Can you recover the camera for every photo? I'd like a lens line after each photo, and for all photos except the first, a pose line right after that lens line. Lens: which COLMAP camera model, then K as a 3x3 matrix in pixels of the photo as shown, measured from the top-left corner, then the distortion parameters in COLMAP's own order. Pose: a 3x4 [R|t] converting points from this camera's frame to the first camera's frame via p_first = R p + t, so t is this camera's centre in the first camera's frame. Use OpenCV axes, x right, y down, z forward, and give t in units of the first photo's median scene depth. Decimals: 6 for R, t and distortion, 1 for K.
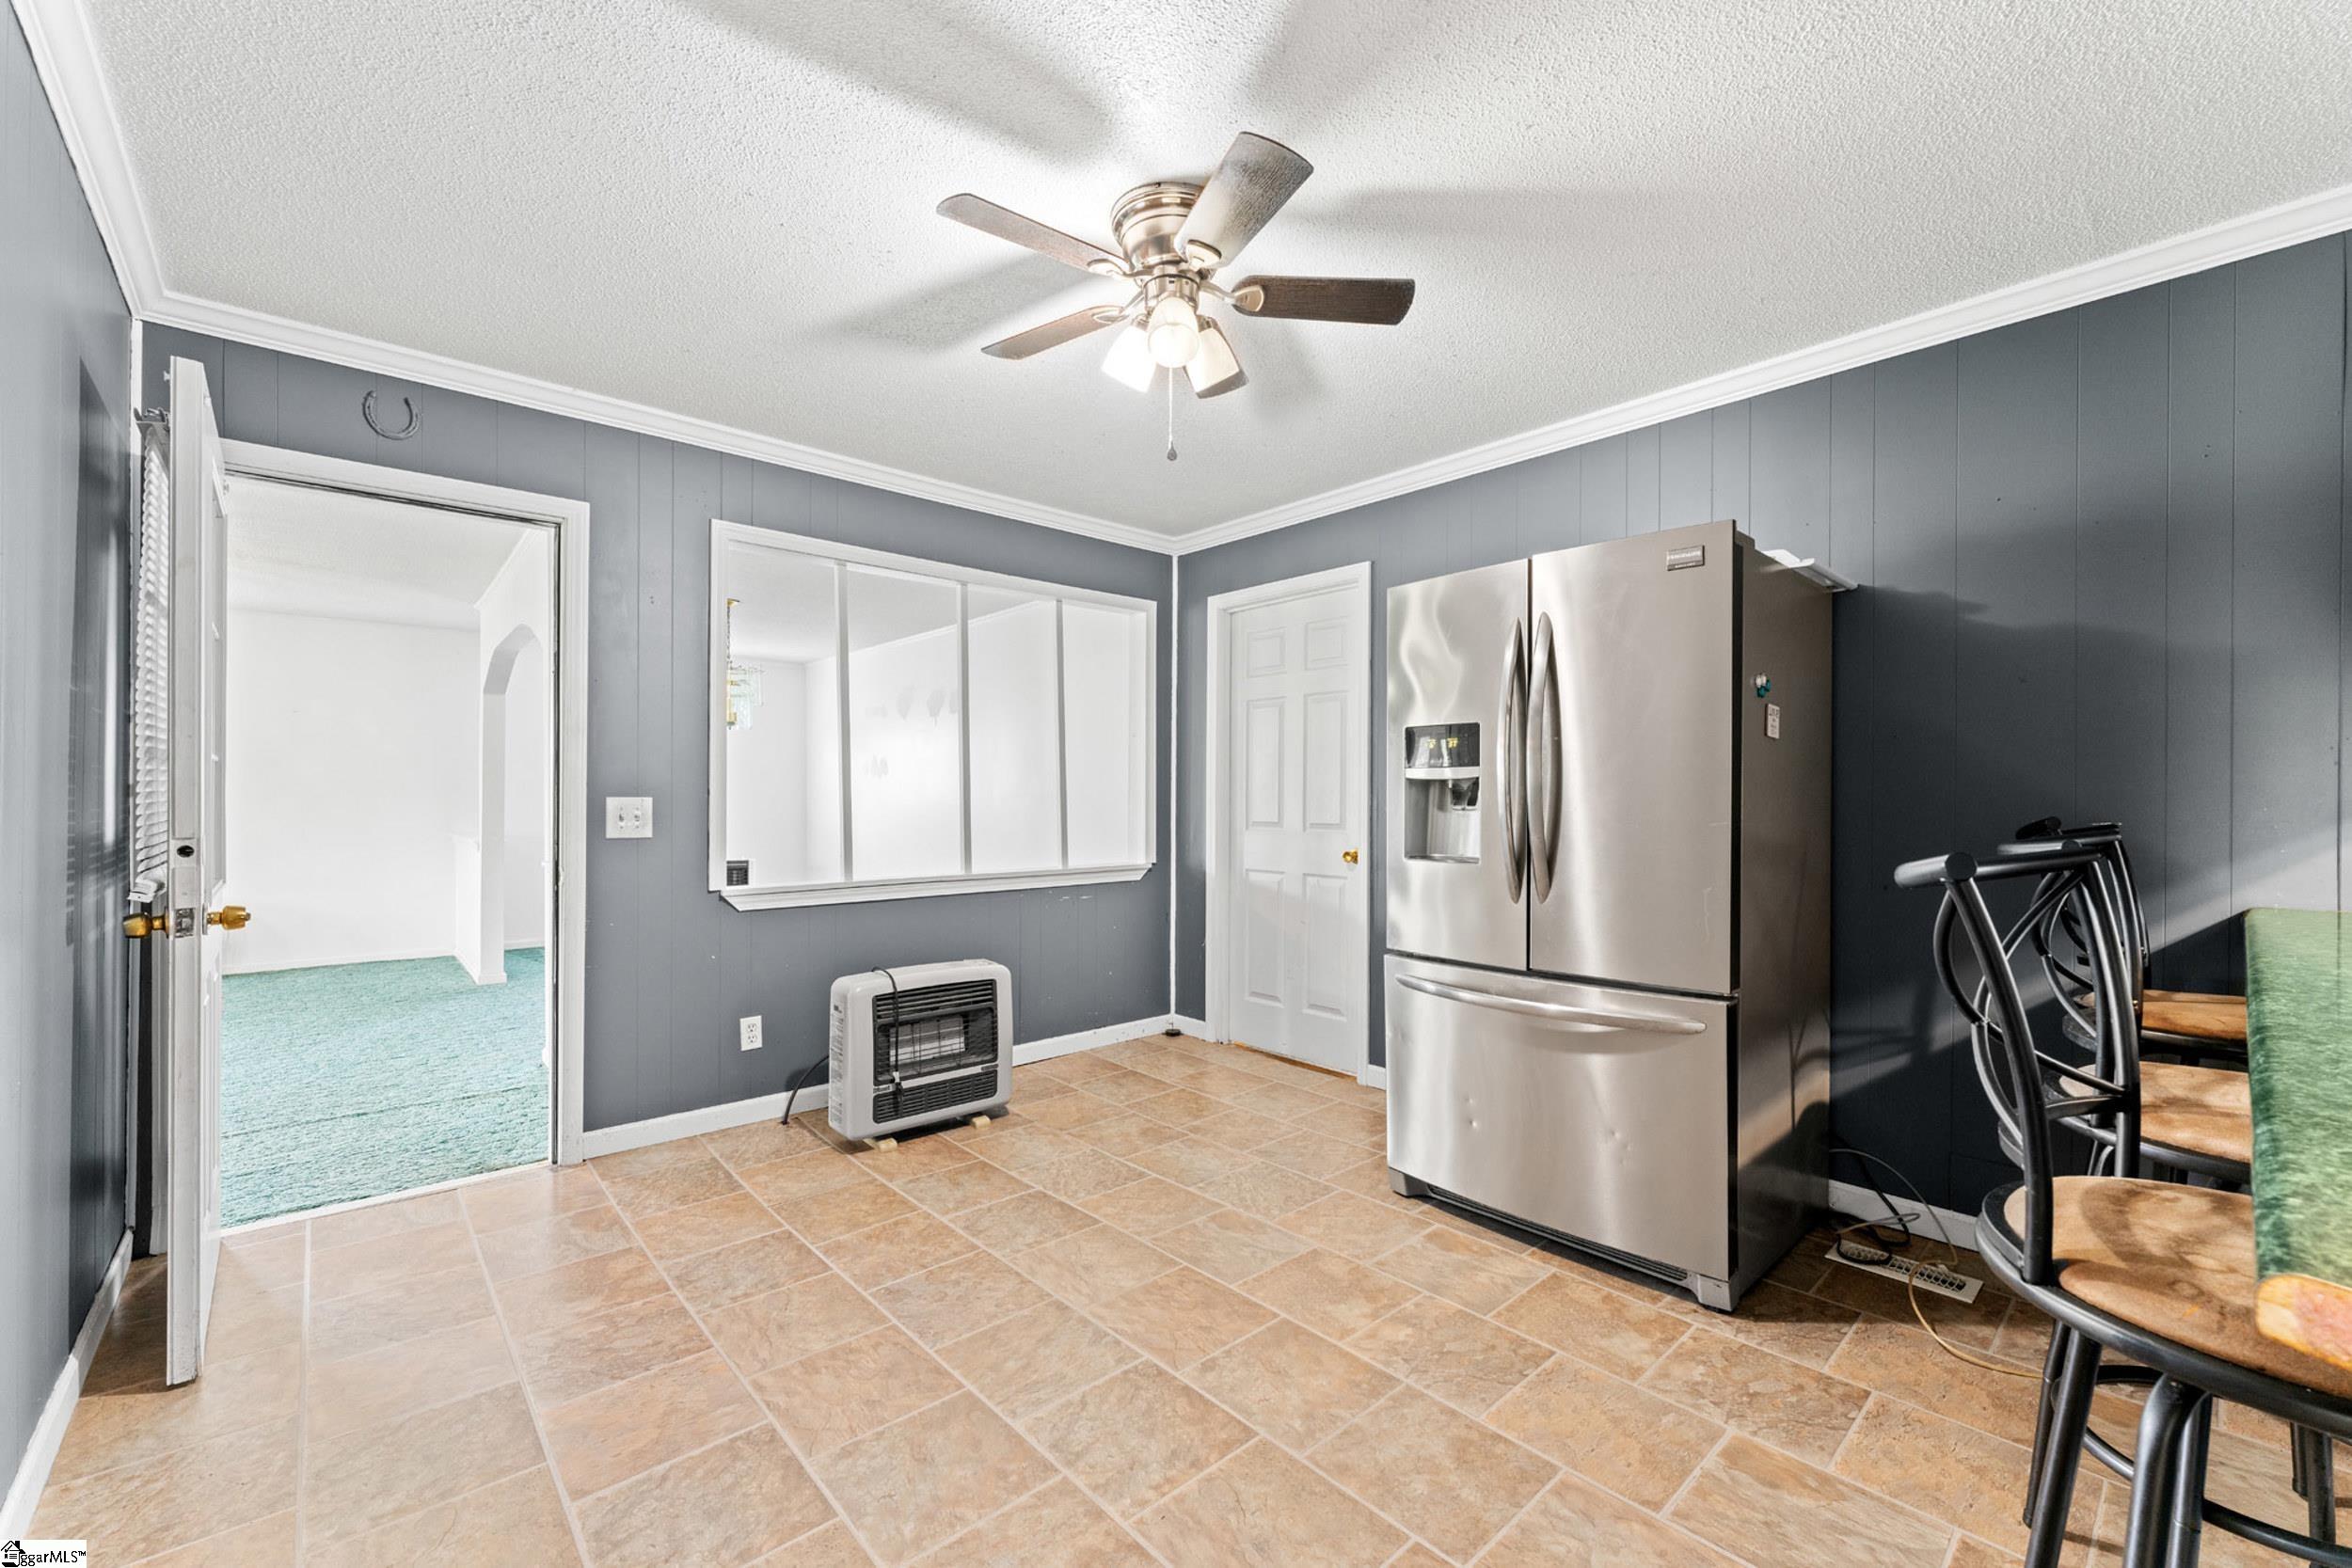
lens RADIAL K [[959.8, 0, 1180.9], [0, 959.8, 797.5], [0, 0, 1]] dist [-0.008161, -0.000063]
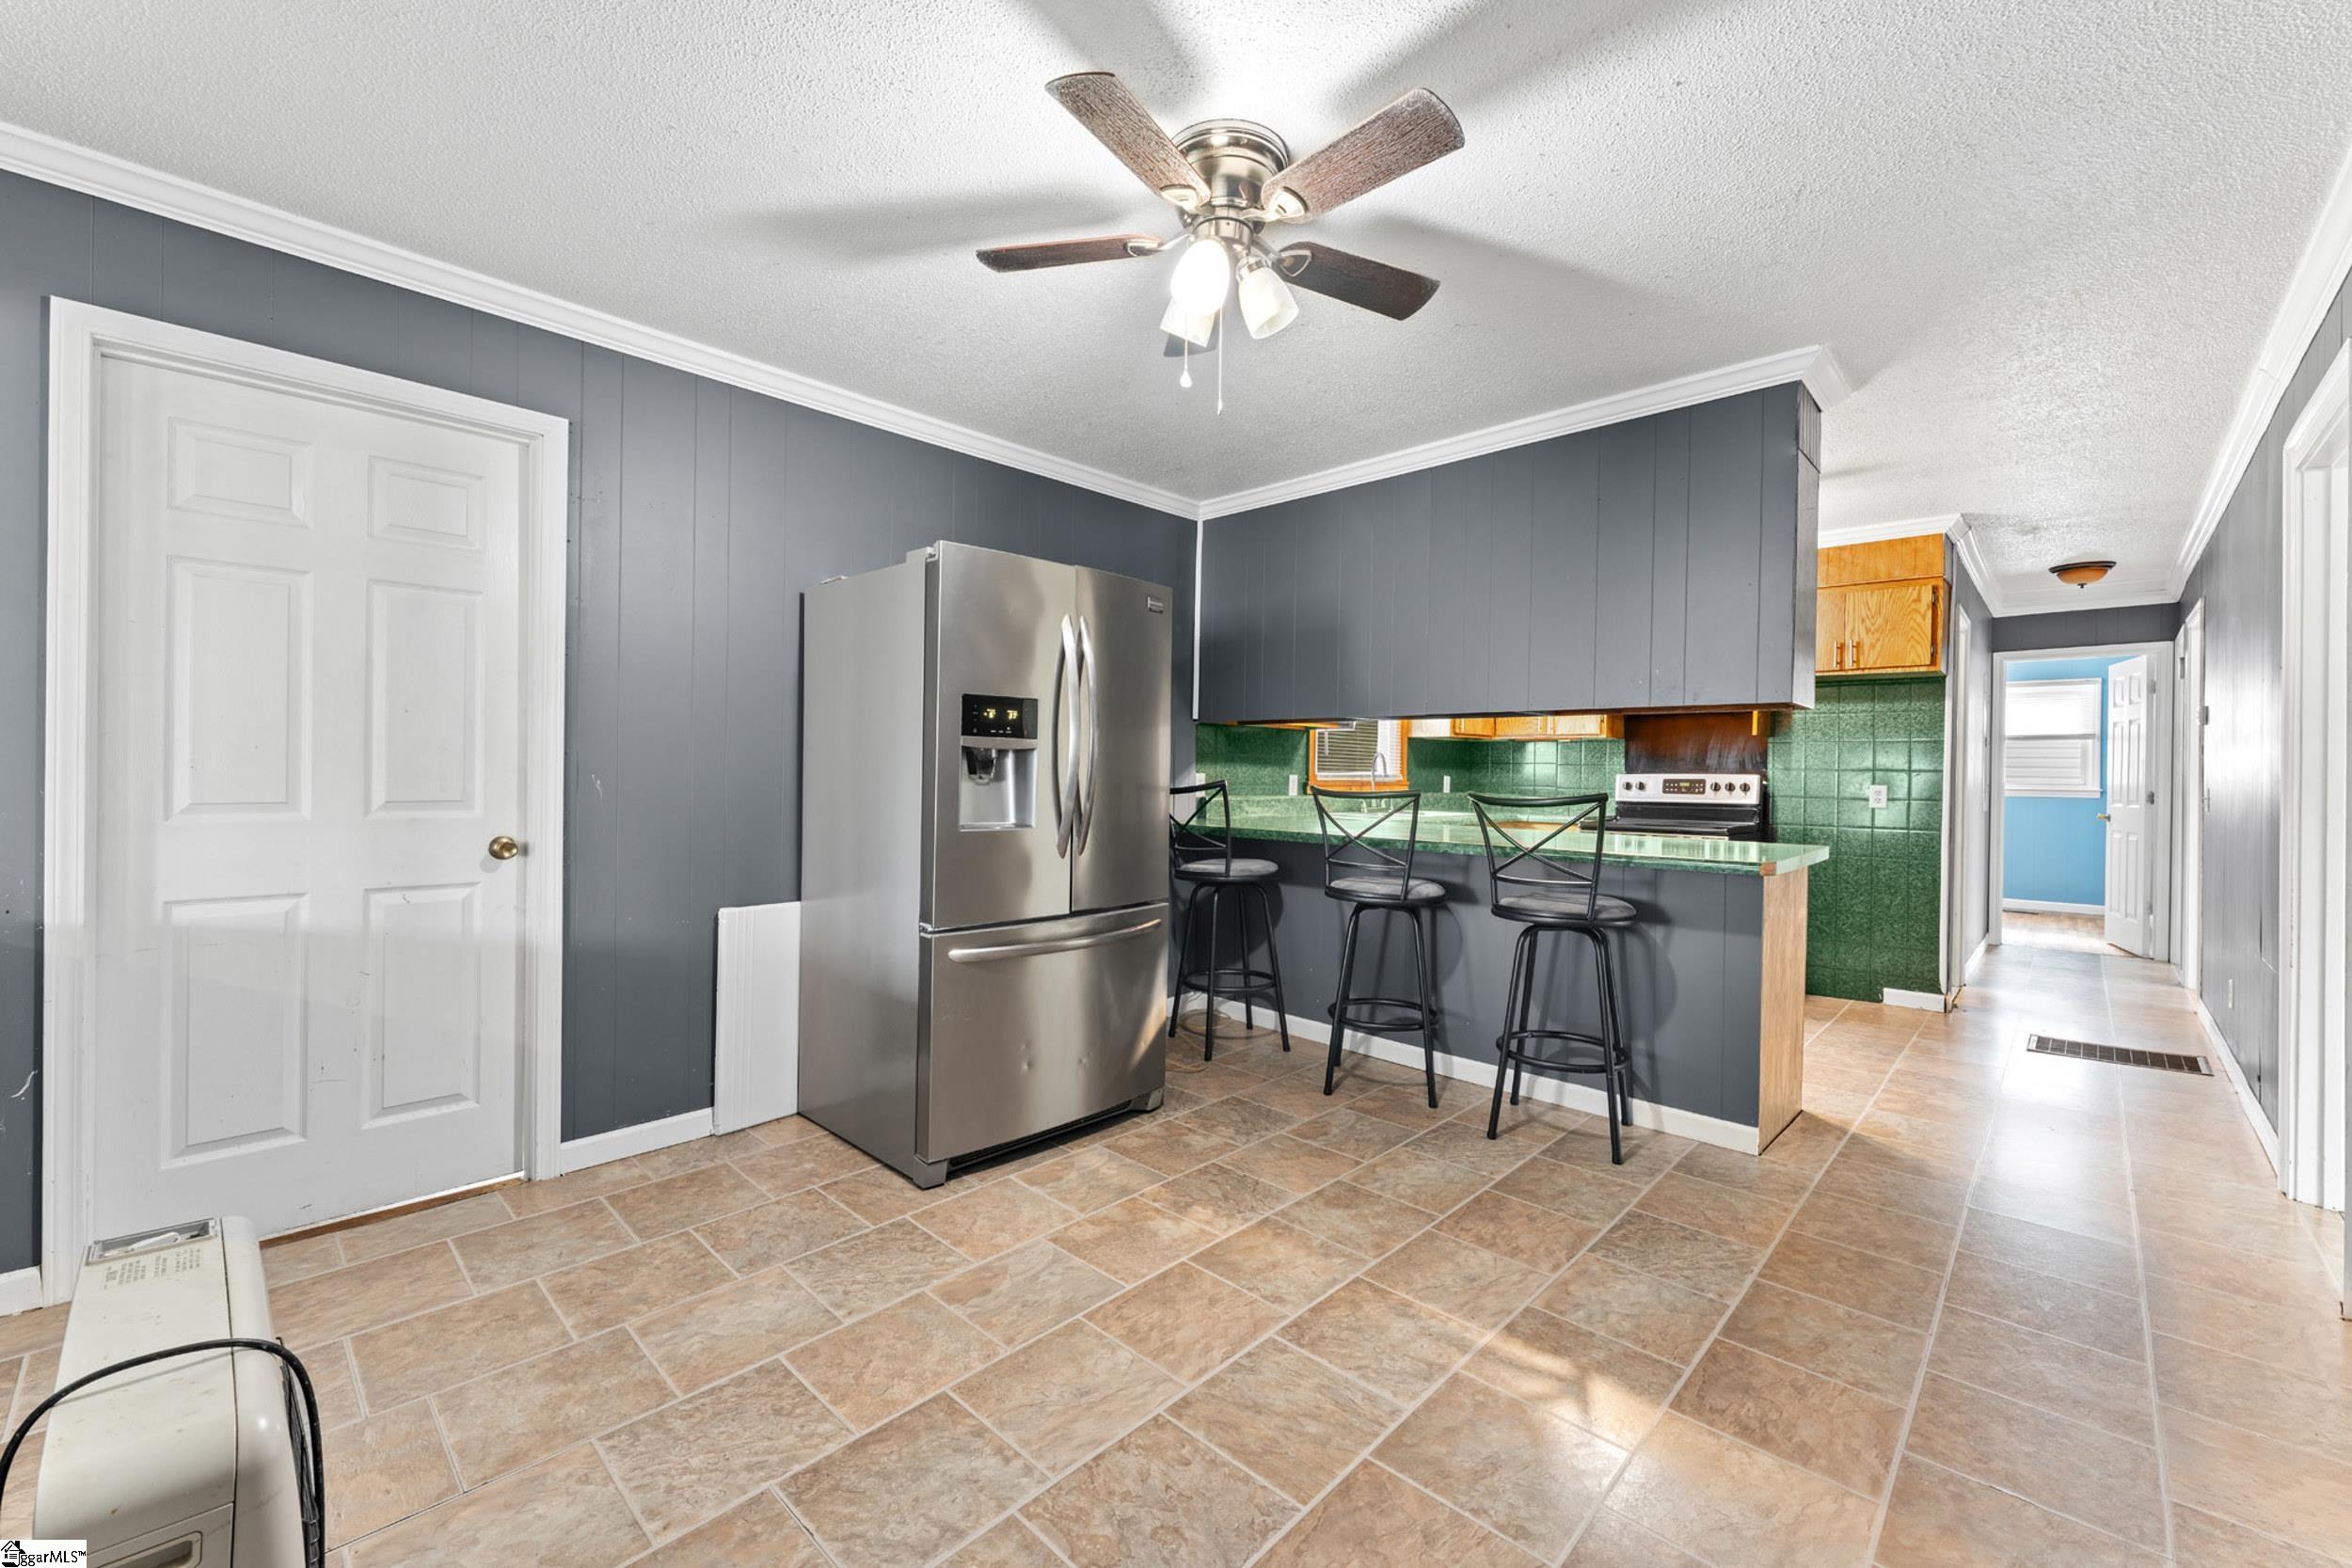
lens RADIAL K [[943.1, 0, 1175.2], [0, 943.1, 778.9], [0, 0, 1]] dist [-0.001231, -0.000227]
pose [[-0.069680, -0.014137, 0.997469, -0.875148], [-0.014847, 0.999804, 0.013133, -0.003540], [-0.997459, -0.013894, -0.069876, 1.031041]]
